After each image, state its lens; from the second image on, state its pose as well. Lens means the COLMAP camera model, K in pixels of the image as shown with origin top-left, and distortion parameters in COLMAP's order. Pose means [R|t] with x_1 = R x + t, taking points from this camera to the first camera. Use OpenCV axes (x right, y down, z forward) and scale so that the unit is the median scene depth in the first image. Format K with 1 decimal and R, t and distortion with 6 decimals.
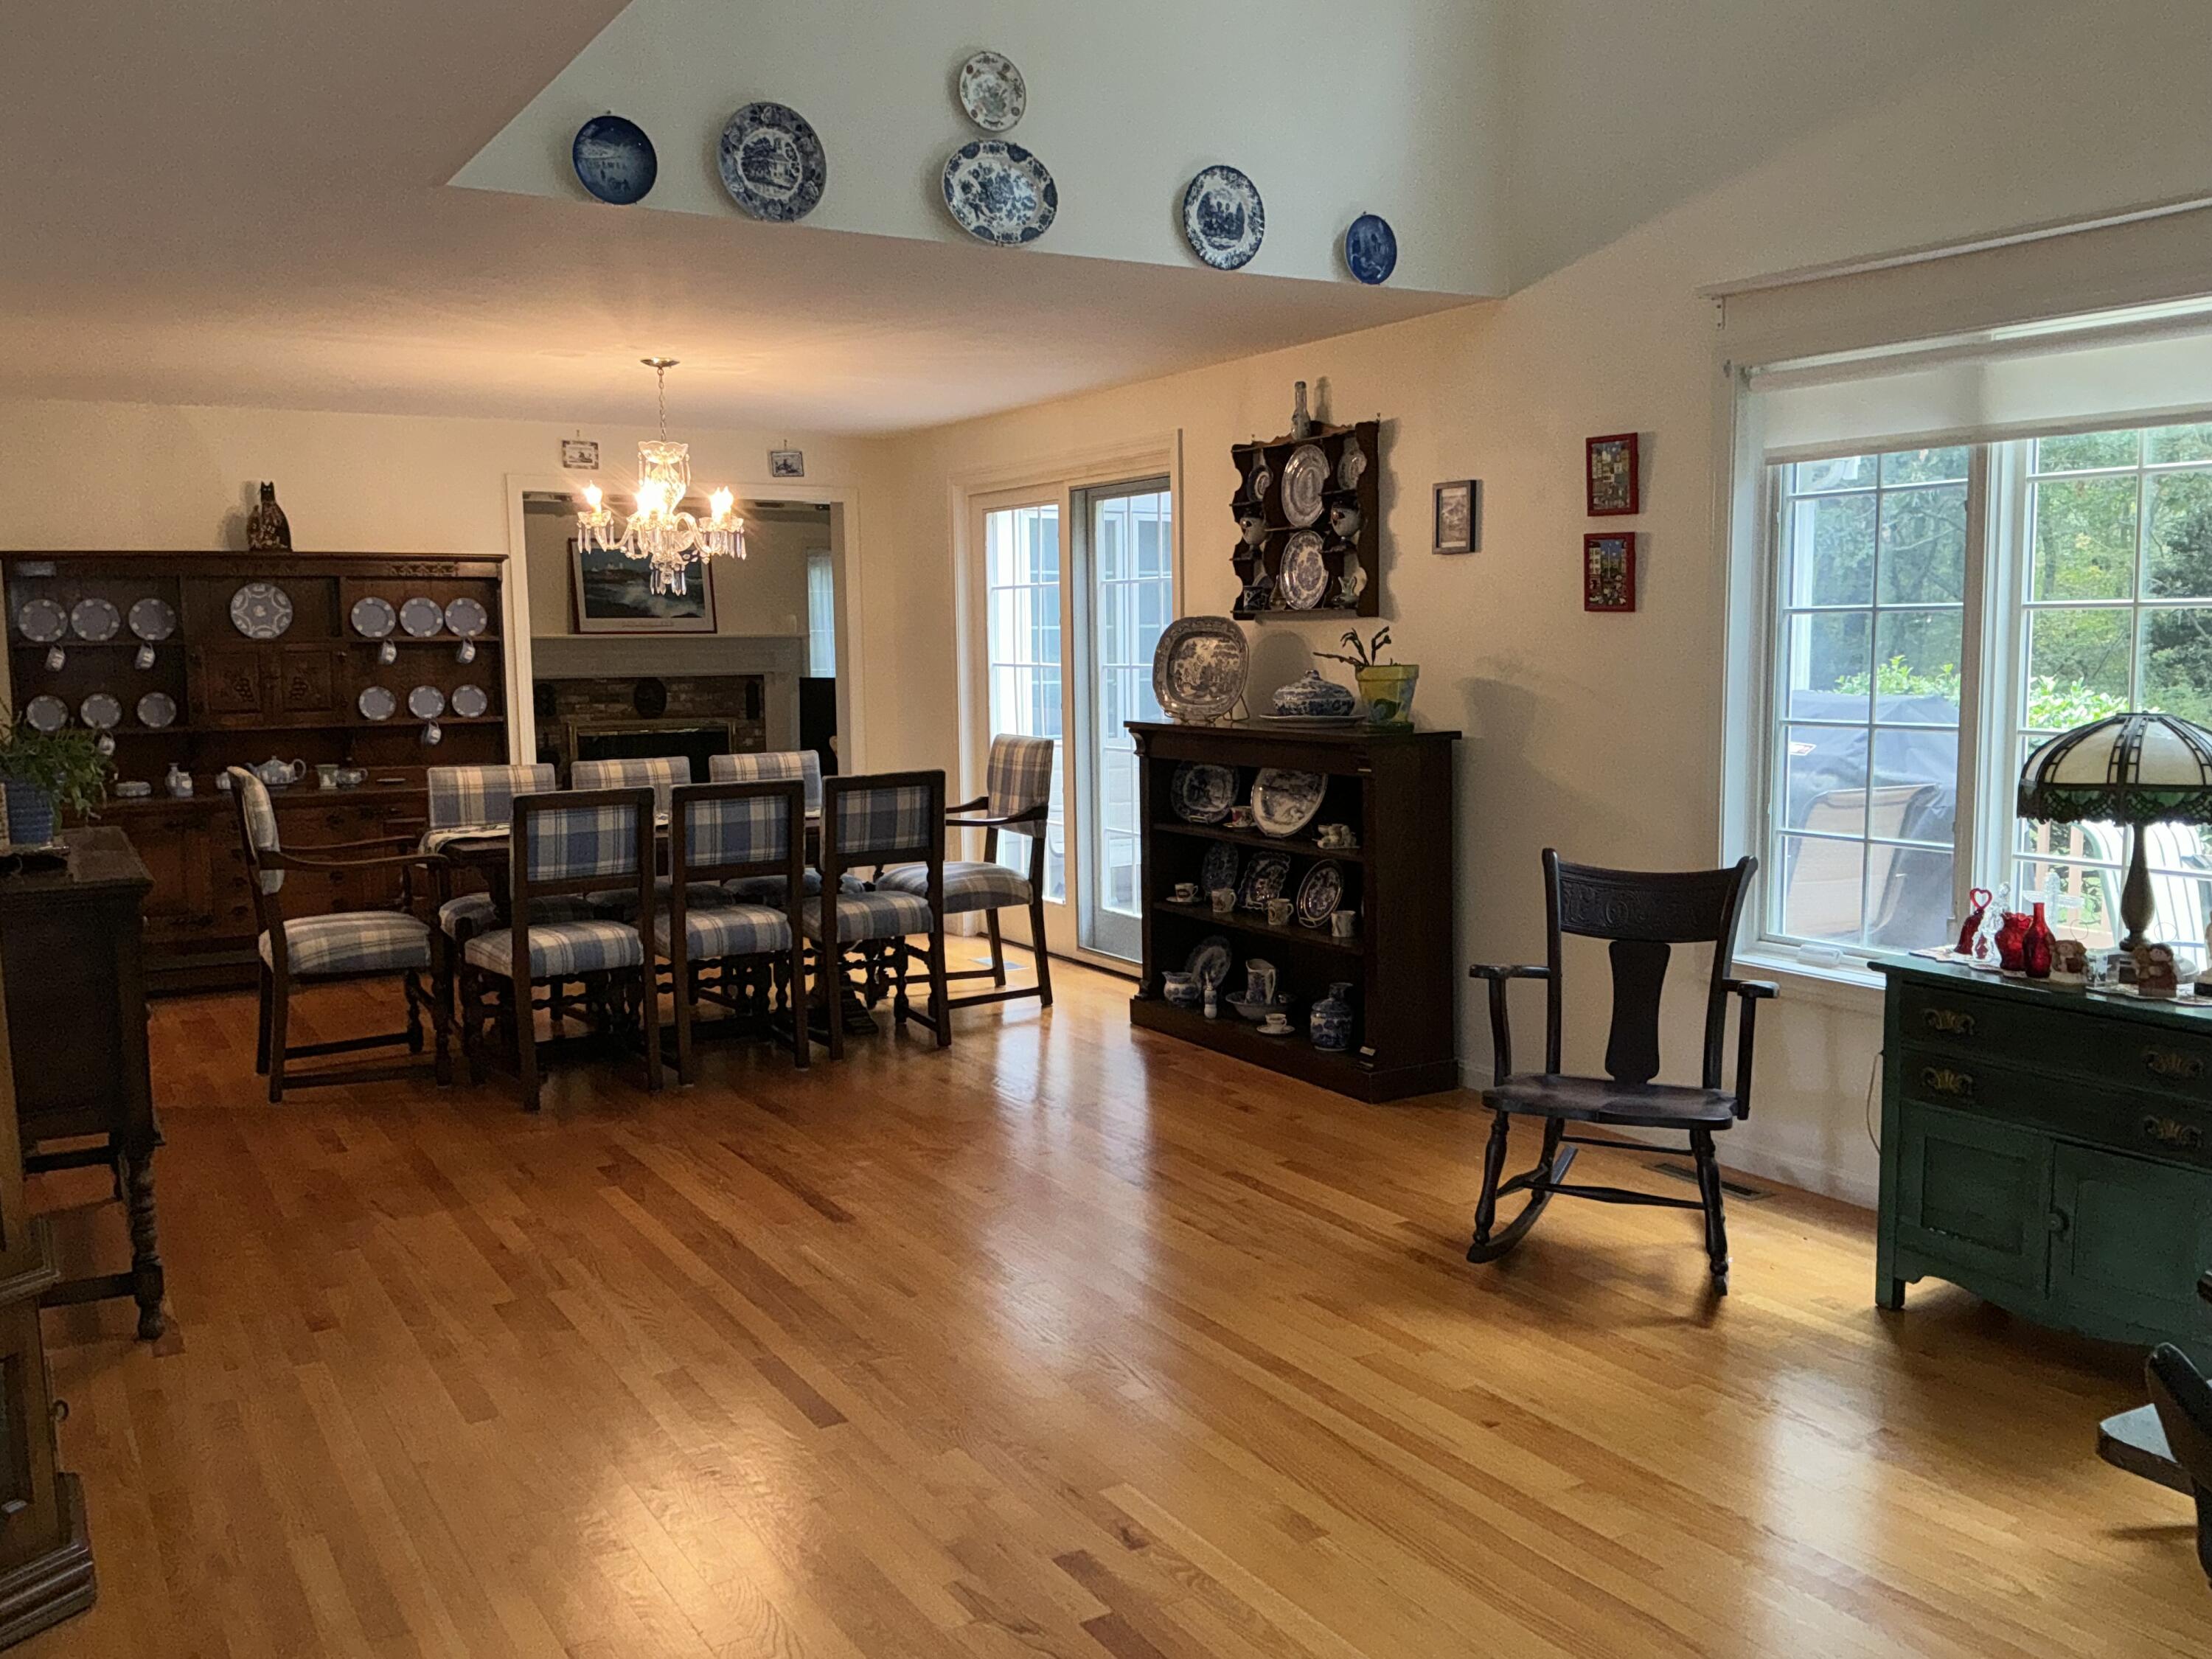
lens RADIAL K [[1805.7, 0, 1100.8], [0, 1805.7, 827.8], [0, 0, 1]] dist [0.176177, -0.370472]
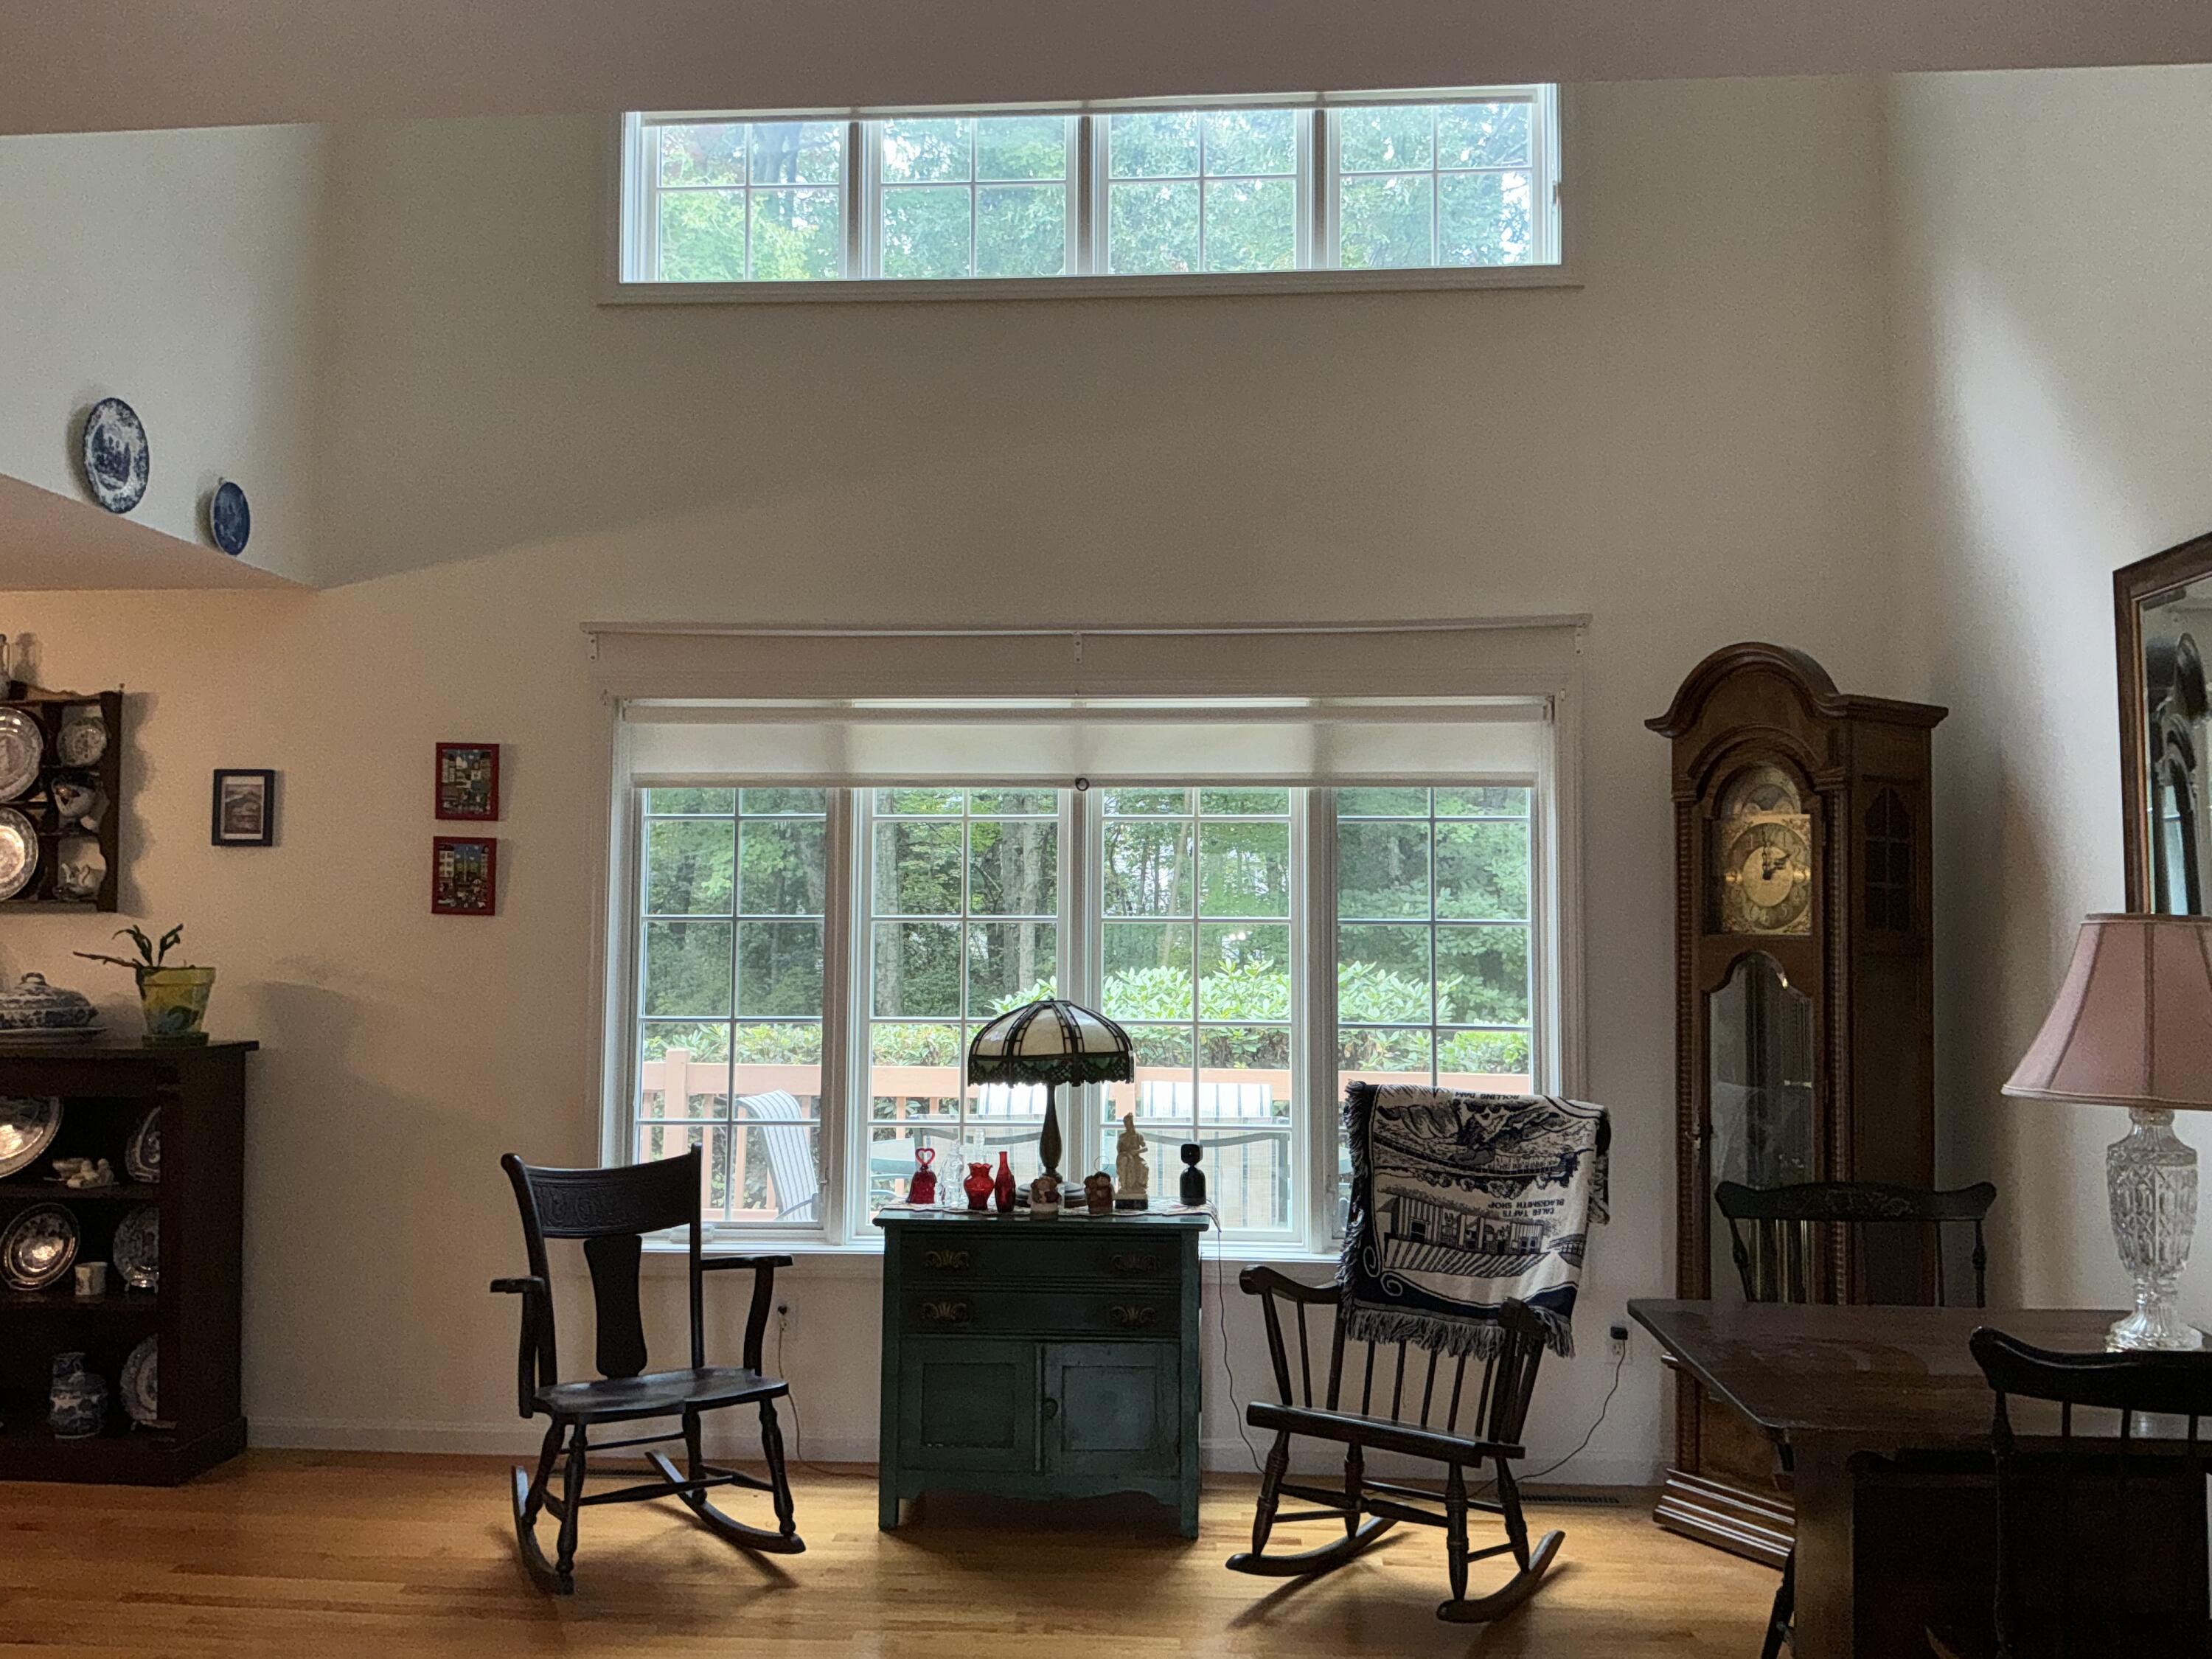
lens RADIAL K [[1826.7, 0, 1106.0], [0, 1826.7, 829.5], [0, 0, 1]] dist [0.159493, -0.332452]
pose [[0.581340, 0.061033, 0.811369, -0.292754], [0.074797, 0.988952, -0.127983, -0.007121], [-0.810216, 0.135090, 0.570352, 0.112052]]
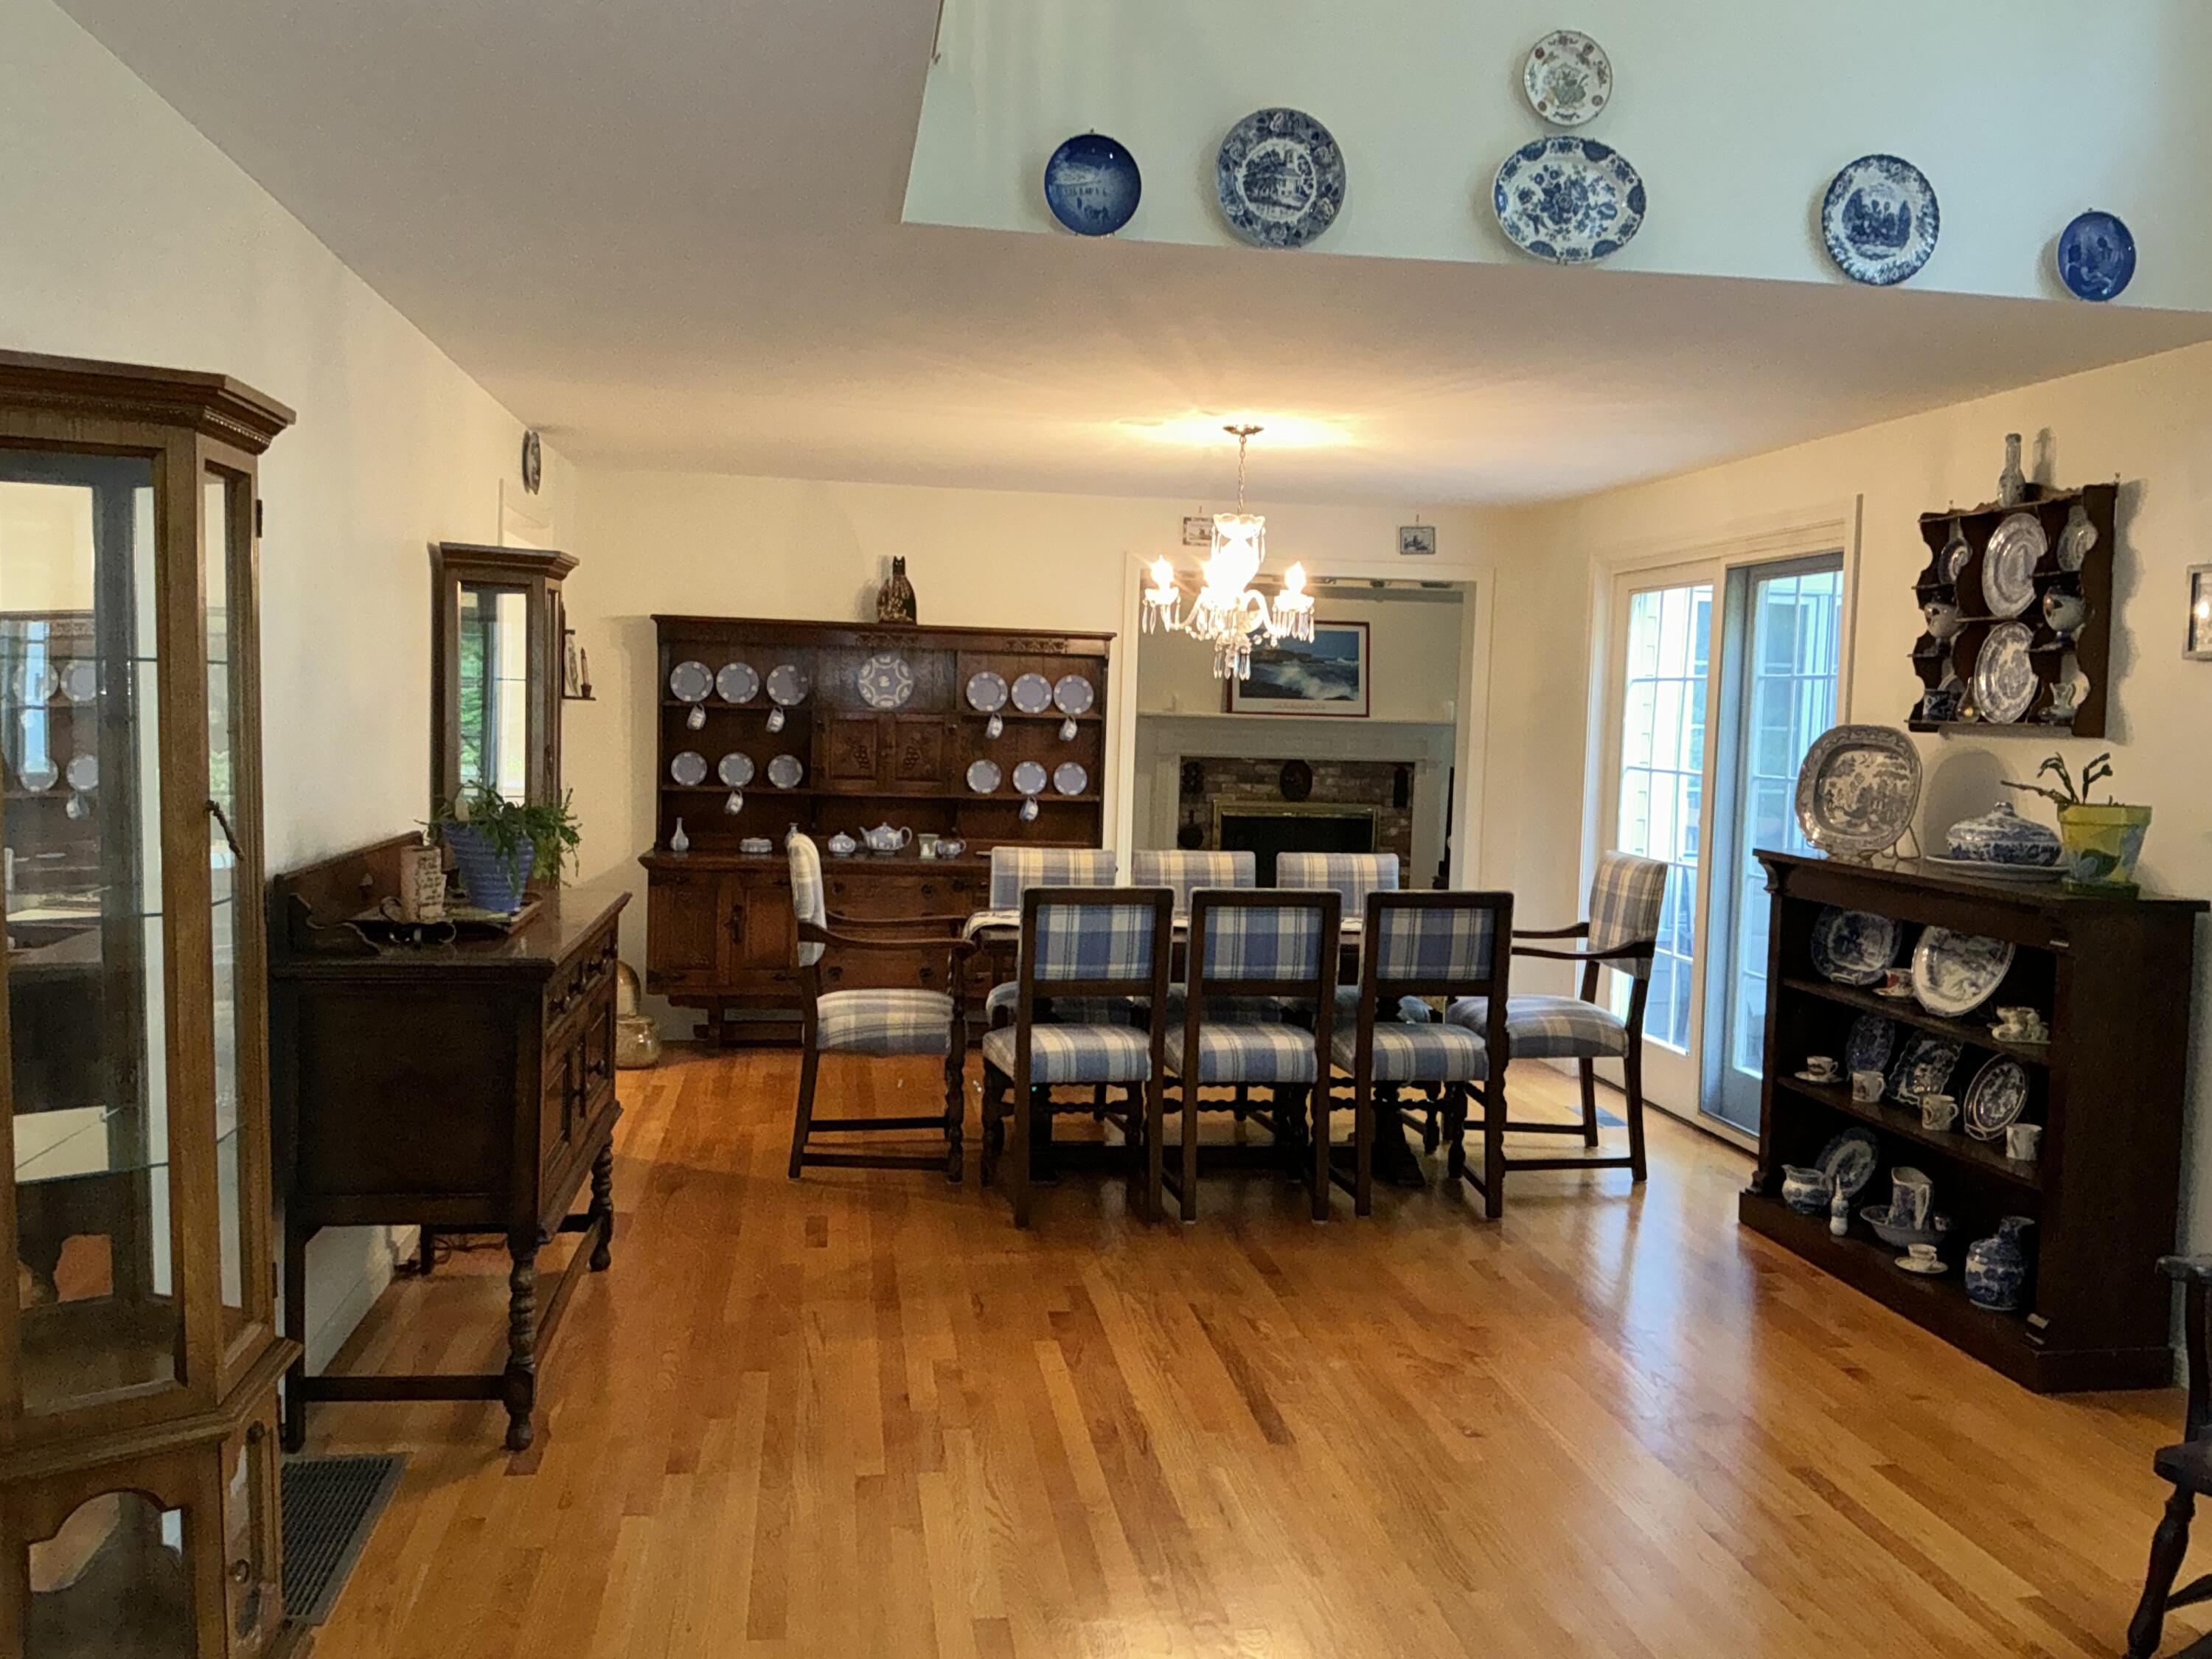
lens RADIAL K [[1826.7, 0, 1106.0], [0, 1826.7, 829.5], [0, 0, 1]] dist [0.159493, -0.332452]
pose [[0.926286, 0.066932, -0.370829, 0.058385], [-0.083323, 0.996120, -0.028337, -0.022238], [0.367493, 0.057147, 0.928269, 0.134816]]
